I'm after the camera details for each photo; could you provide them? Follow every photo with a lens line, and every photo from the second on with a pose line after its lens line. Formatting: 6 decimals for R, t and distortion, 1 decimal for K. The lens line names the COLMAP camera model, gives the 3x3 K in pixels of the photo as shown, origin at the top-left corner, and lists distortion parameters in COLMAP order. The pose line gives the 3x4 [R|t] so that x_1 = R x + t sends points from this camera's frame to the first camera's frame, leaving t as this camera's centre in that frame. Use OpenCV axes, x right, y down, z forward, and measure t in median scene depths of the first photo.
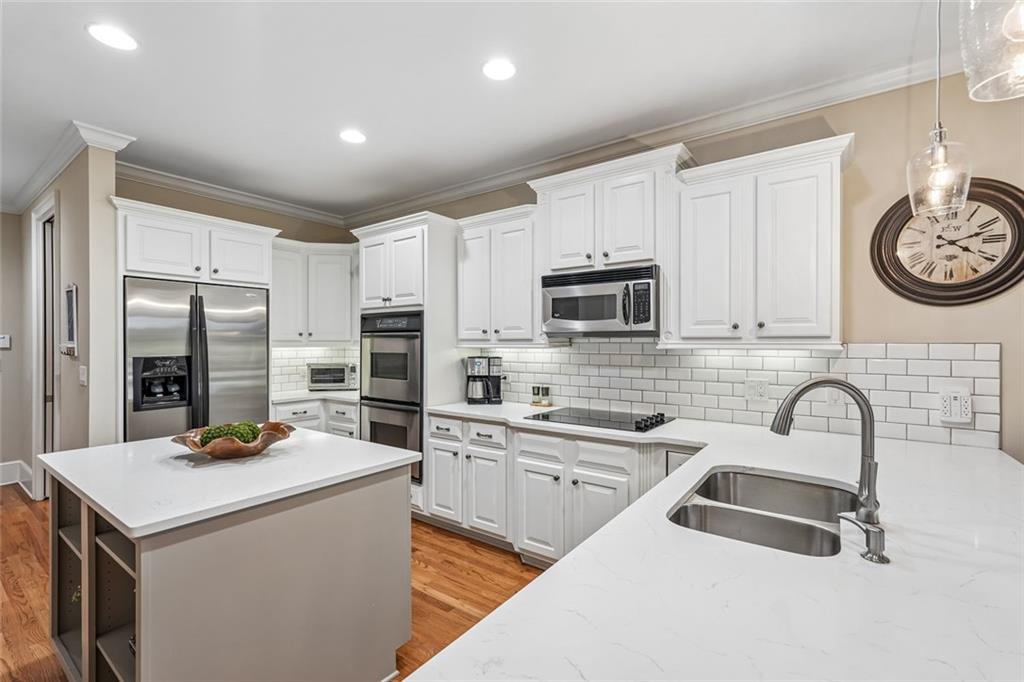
lens RADIAL K [[455.6, 0, 514.6], [0, 455.6, 341.9], [0, 0, 1]] dist [-0.008448, 0.006253]
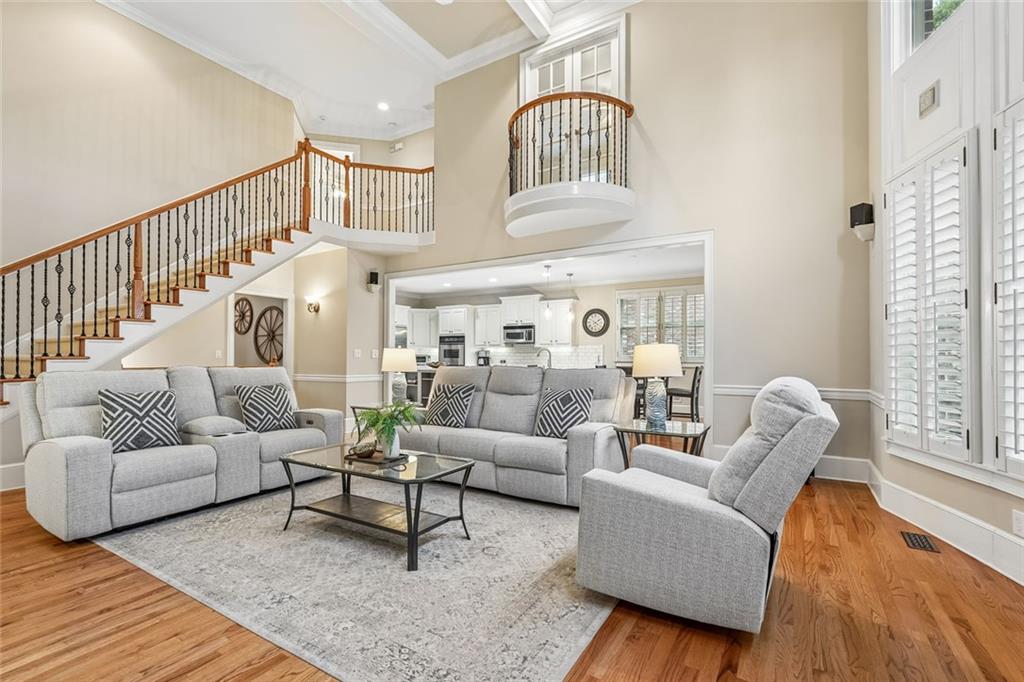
lens RADIAL K [[455.6, 0, 520.1], [0, 455.6, 349.6], [0, 0, 1]] dist [-0.008448, 0.006253]
pose [[0.993705, 0.001947, 0.112008, -0.189588], [-0.000344, 0.999897, -0.014323, 0.076892], [-0.112025, 0.014195, 0.993604, -2.305486]]
